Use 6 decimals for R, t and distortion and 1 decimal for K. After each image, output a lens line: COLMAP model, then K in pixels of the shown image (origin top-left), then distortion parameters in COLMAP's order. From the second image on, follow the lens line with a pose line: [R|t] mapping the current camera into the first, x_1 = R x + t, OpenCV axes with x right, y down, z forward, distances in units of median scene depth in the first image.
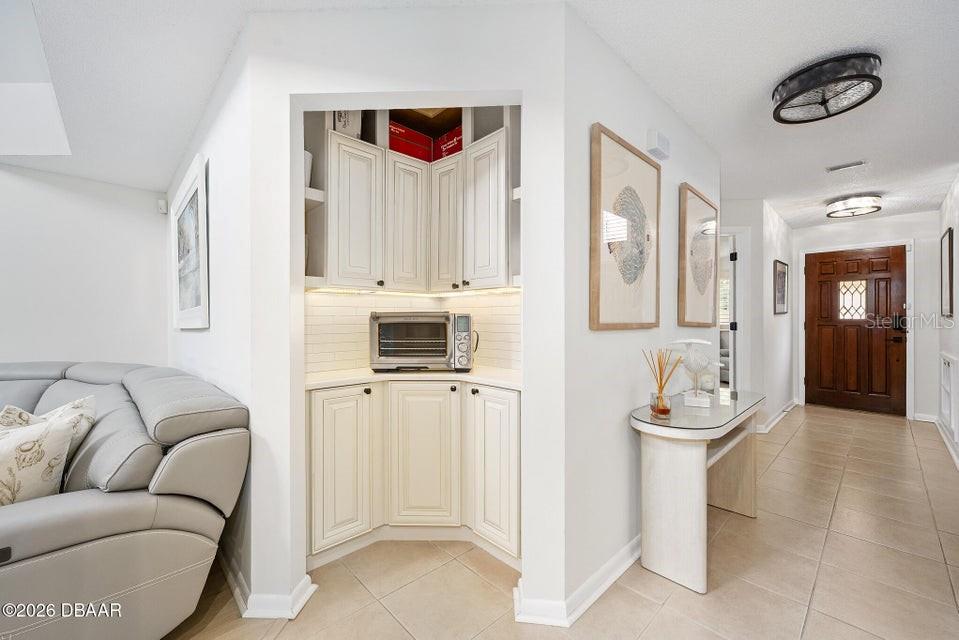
lens RADIAL K [[387.9, 0, 478.8], [0, 387.9, 318.8], [0, 0, 1]] dist [0.002350, 0.001495]
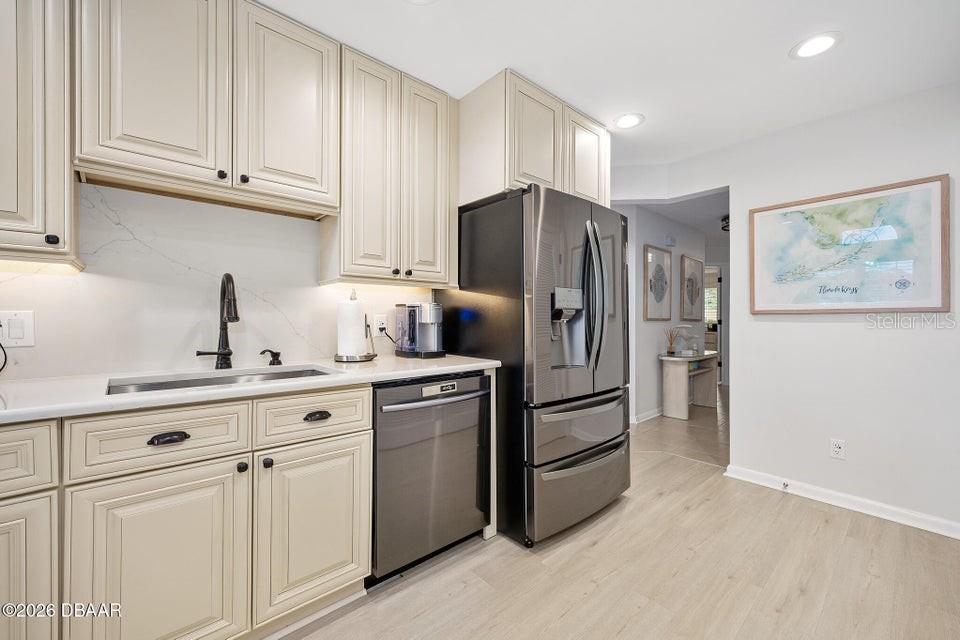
lens RADIAL K [[388.3, 0, 474.7], [0, 388.3, 315.5], [0, 0, 1]] dist [0.002350, 0.001495]
pose [[0.998781, 0.003427, -0.049241, -0.674365], [-0.003597, 0.999988, -0.003361, 0.004858], [0.049229, 0.003534, 0.998781, -1.568795]]
